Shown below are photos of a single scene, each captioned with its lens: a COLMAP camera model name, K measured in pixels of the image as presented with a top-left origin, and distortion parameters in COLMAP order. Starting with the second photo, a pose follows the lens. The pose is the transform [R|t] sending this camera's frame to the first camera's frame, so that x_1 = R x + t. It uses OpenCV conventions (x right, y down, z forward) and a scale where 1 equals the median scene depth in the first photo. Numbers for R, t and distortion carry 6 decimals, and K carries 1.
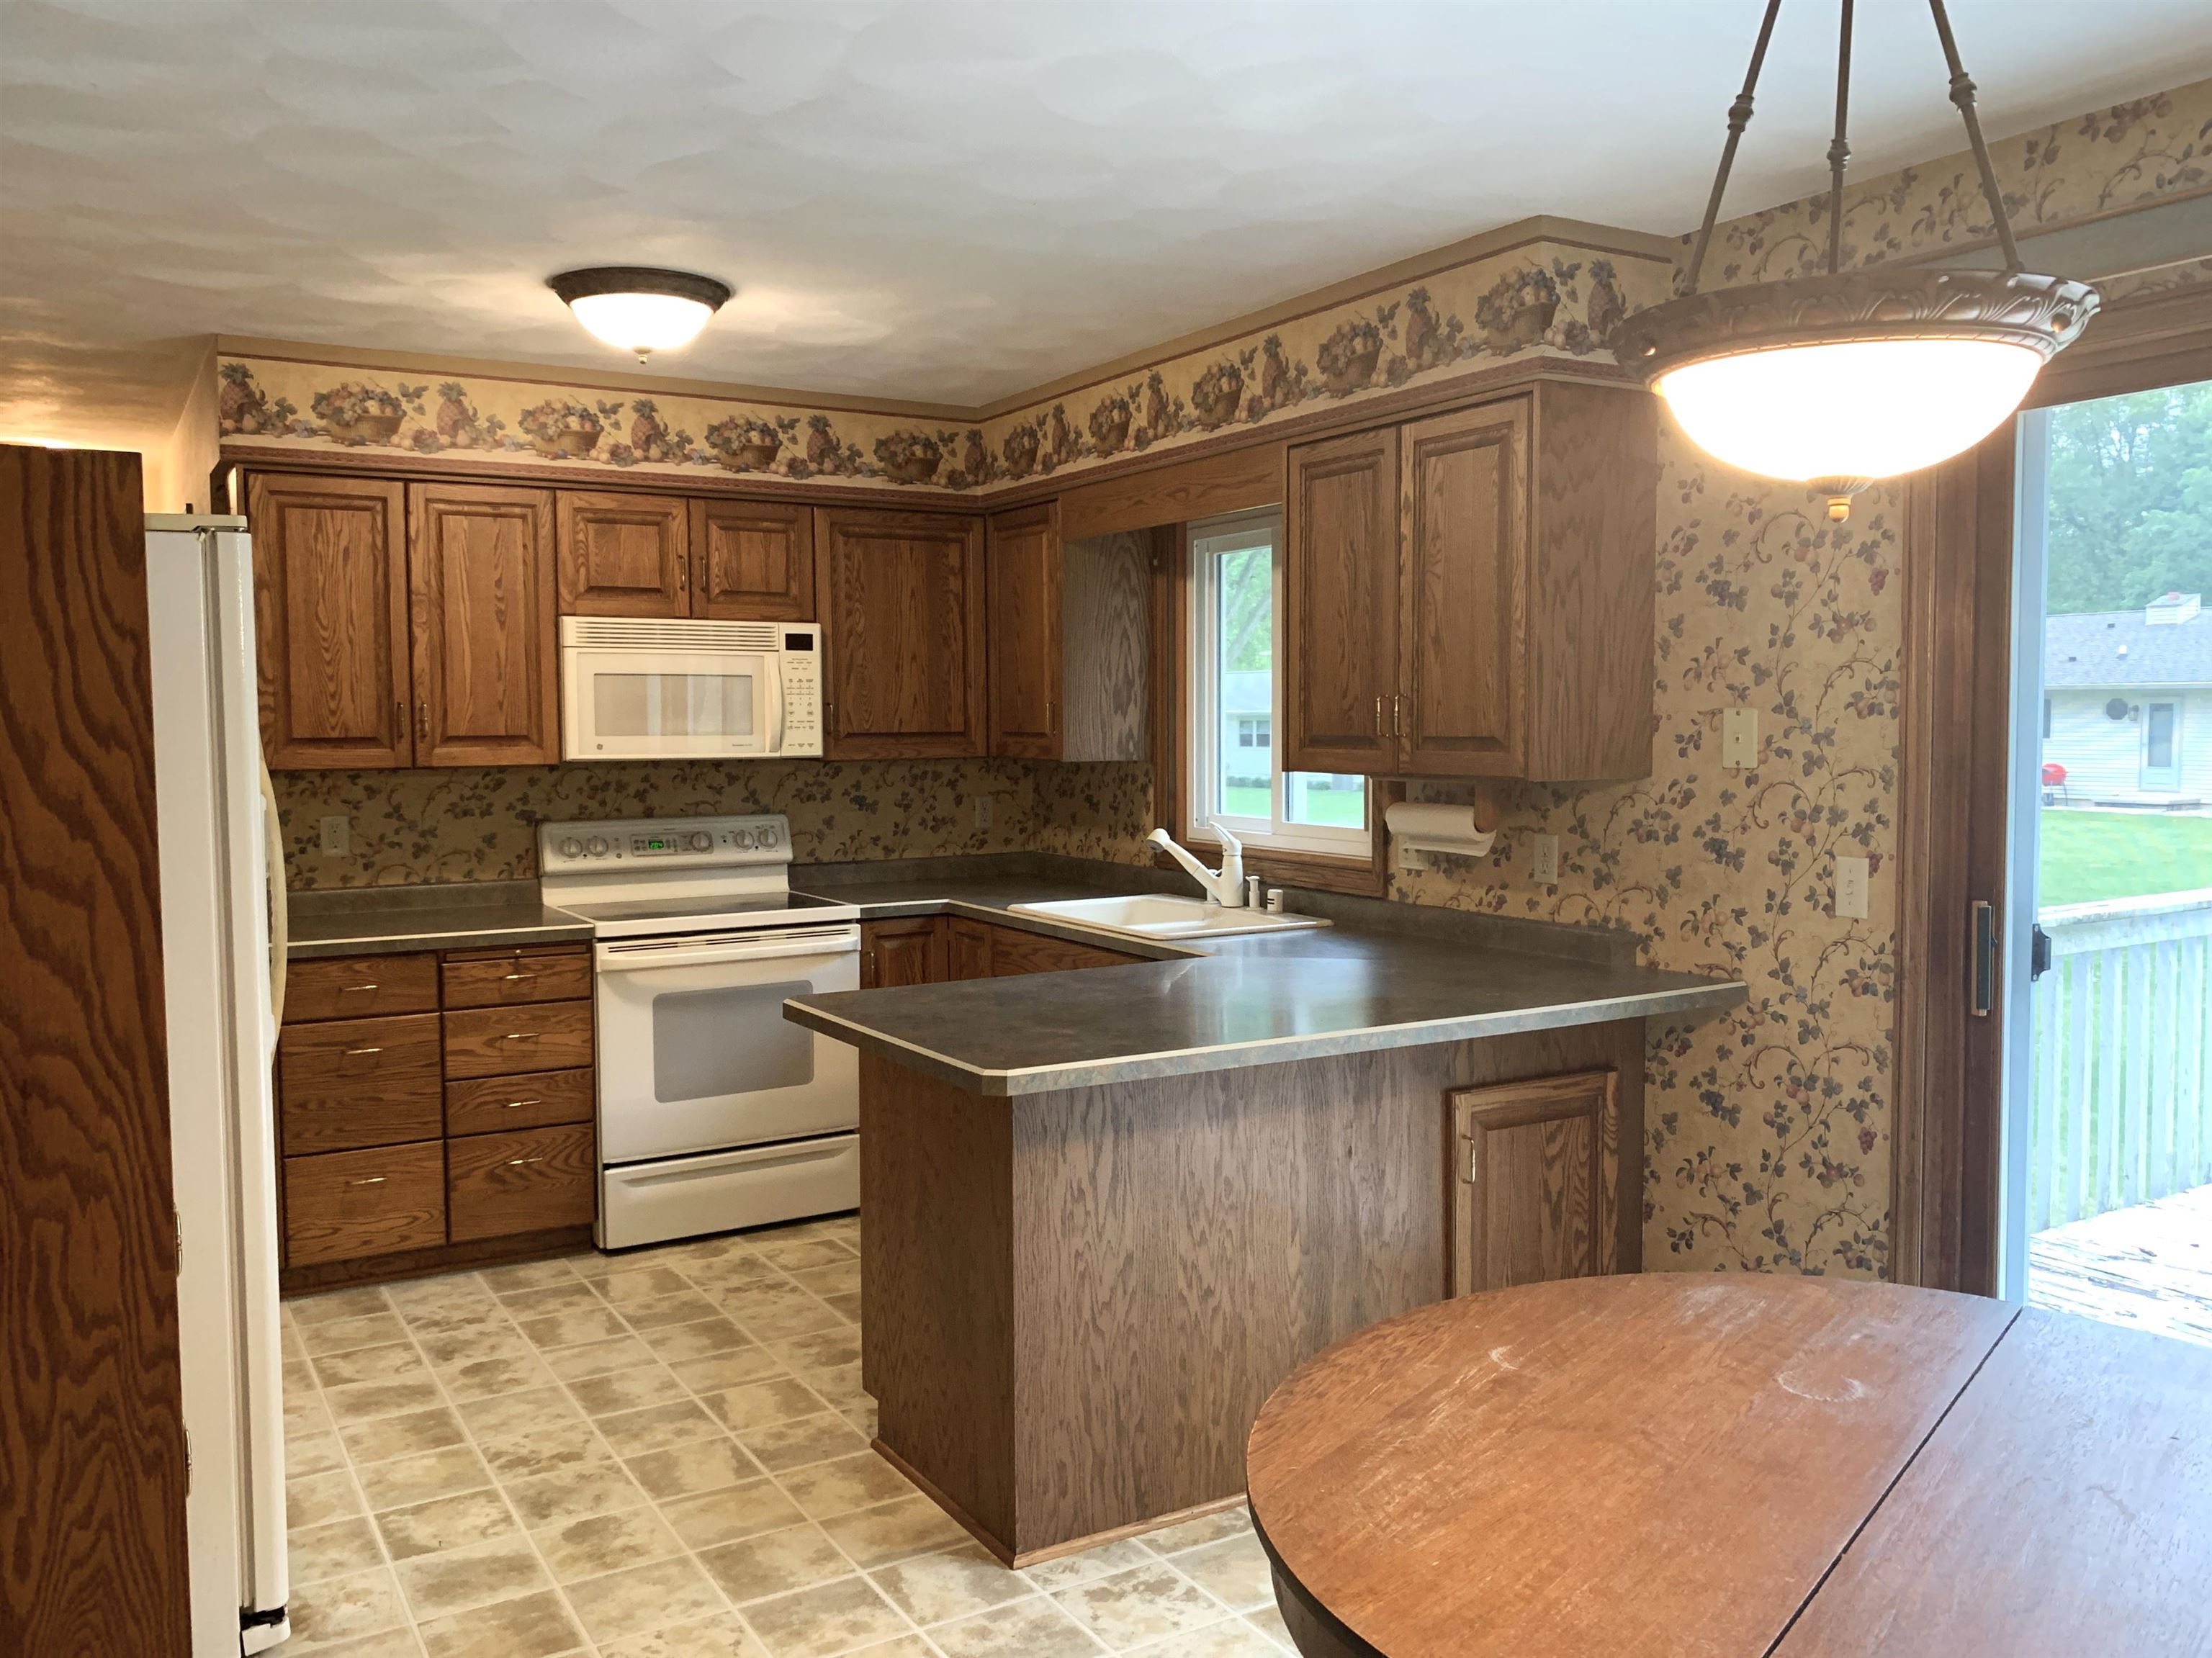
lens RADIAL K [[1728.5, 0, 1090.6], [0, 1728.5, 827.7], [0, 0, 1]] dist [0.171332, -0.454130]
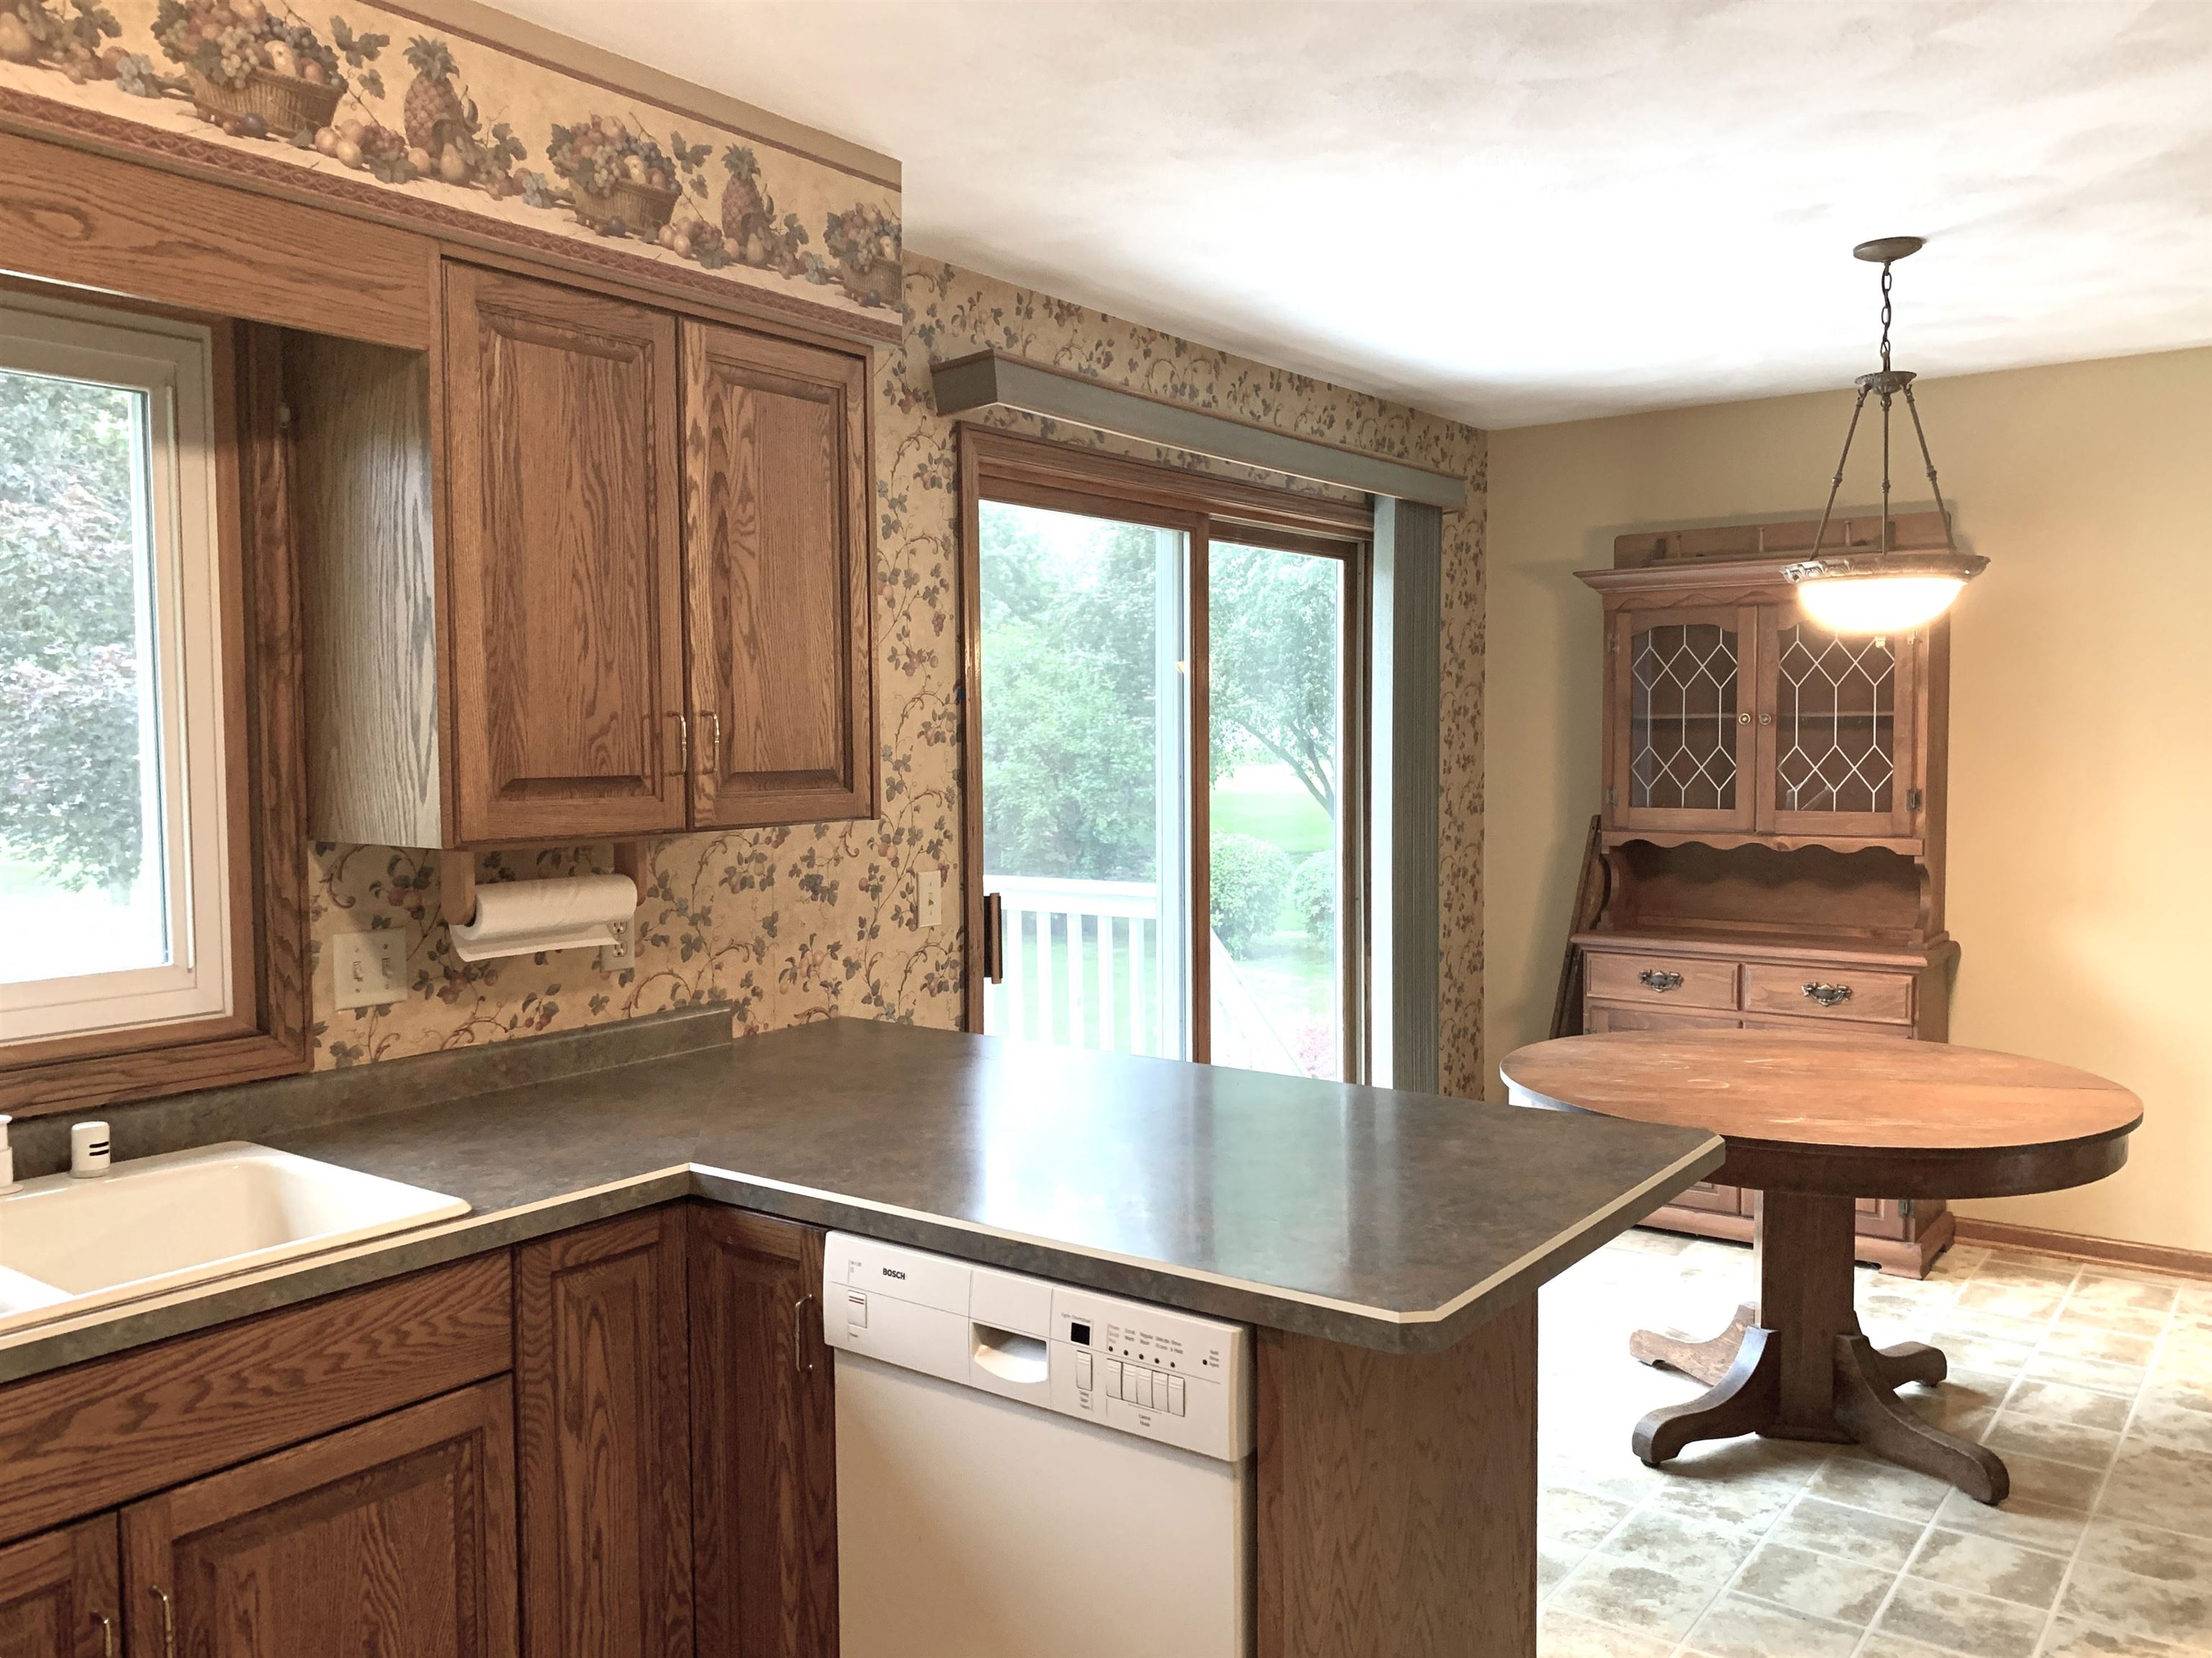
lens RADIAL K [[1741.9, 0, 1104.6], [0, 1741.9, 830.5], [0, 0, 1]] dist [0.002479, -0.035879]
pose [[-0.399473, -0.040369, 0.915856, -0.429380], [0.071202, 0.994646, 0.074898, -0.058447], [-0.913976, 0.095130, -0.394460, 0.937712]]
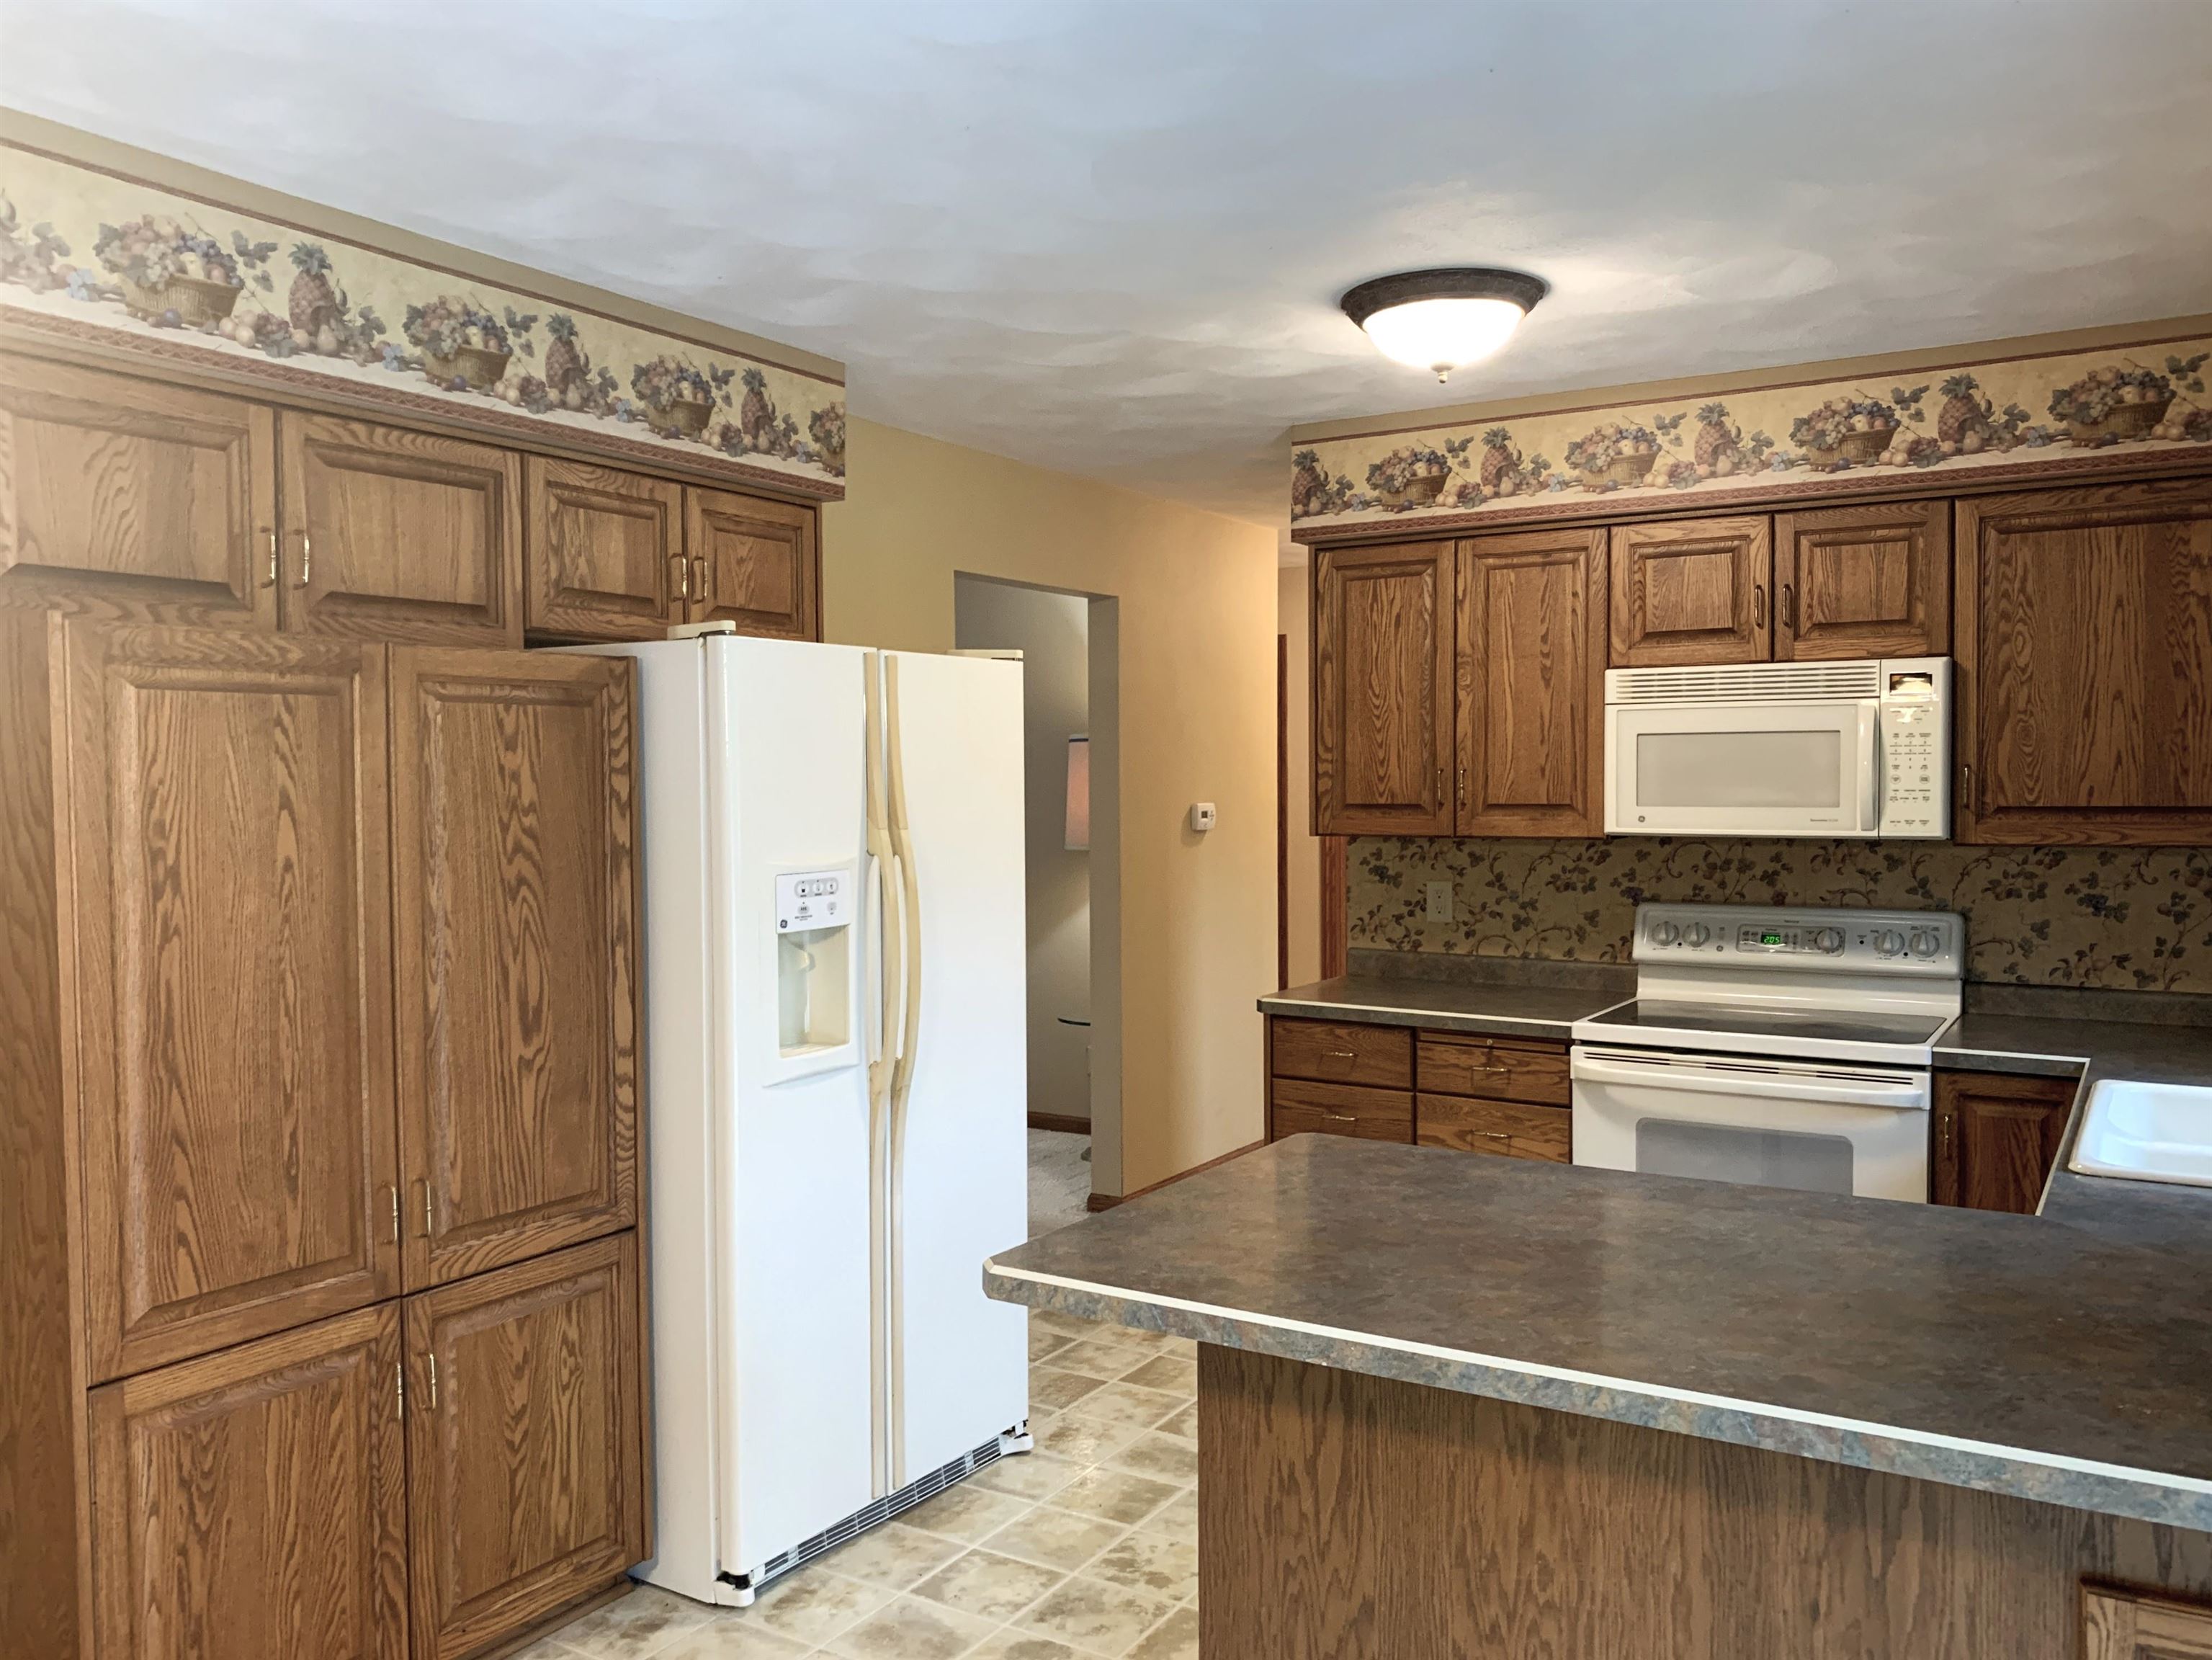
lens RADIAL K [[1732.5, 0, 1103.7], [0, 1732.5, 839.3], [0, 0, 1]] dist [0.013960, 0.001034]
pose [[0.473240, 0.036014, -0.880197, 0.368513], [-0.054618, 0.998441, 0.011486, -0.033727], [0.879239, 0.042639, 0.474470, 0.388716]]
